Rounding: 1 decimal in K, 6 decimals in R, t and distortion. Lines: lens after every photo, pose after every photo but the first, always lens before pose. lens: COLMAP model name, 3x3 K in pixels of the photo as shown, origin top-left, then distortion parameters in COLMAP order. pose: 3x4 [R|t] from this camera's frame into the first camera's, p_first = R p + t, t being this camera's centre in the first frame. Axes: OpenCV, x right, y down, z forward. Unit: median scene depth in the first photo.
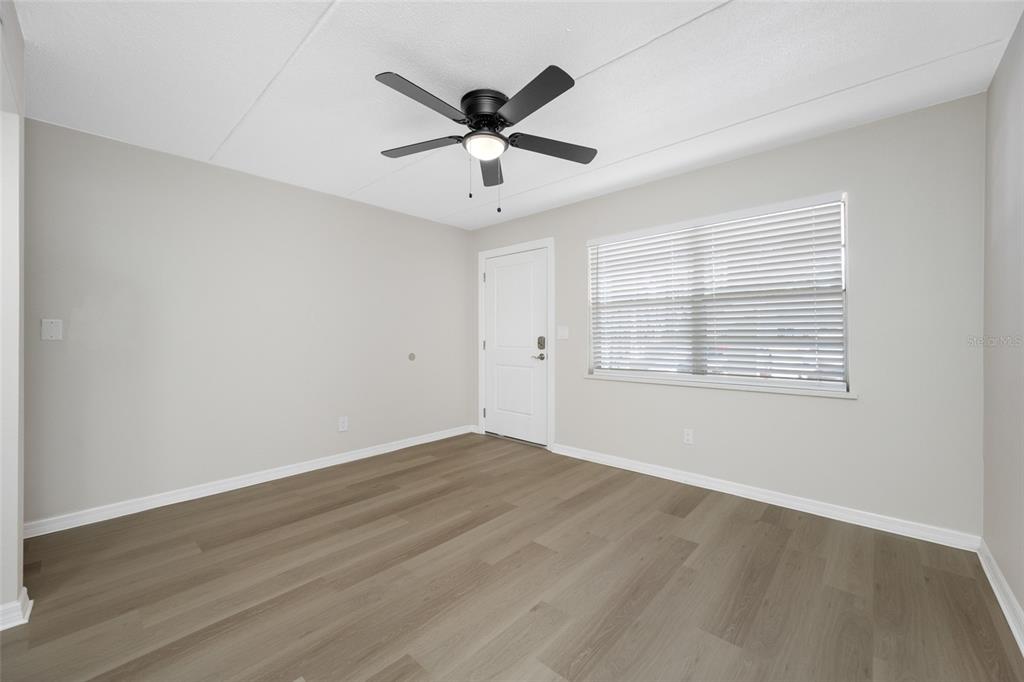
lens RADIAL K [[403.3, 0, 510.0], [0, 403.3, 336.2], [0, 0, 1]] dist [0.003749, -0.000220]
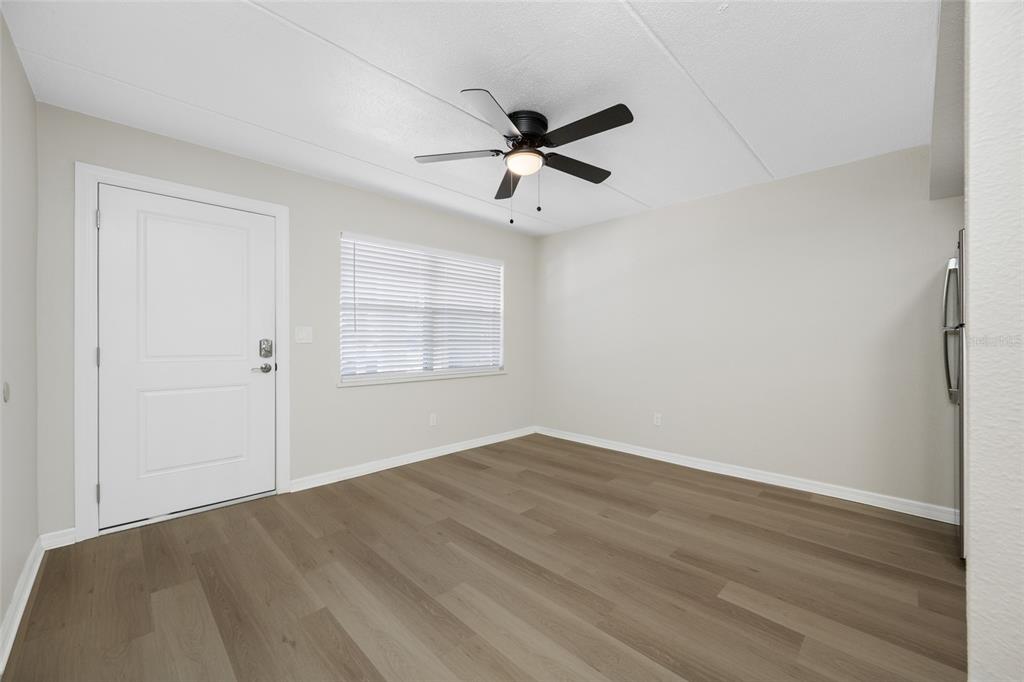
lens RADIAL K [[403.3, 0, 514.3], [0, 403.3, 344.4], [0, 0, 1]] dist [0.003749, -0.000220]
pose [[0.043202, -0.004362, 0.999057, -0.976752], [-0.000077, 0.999990, 0.004370, 0.010064], [-0.999066, -0.000266, 0.043201, 0.847131]]
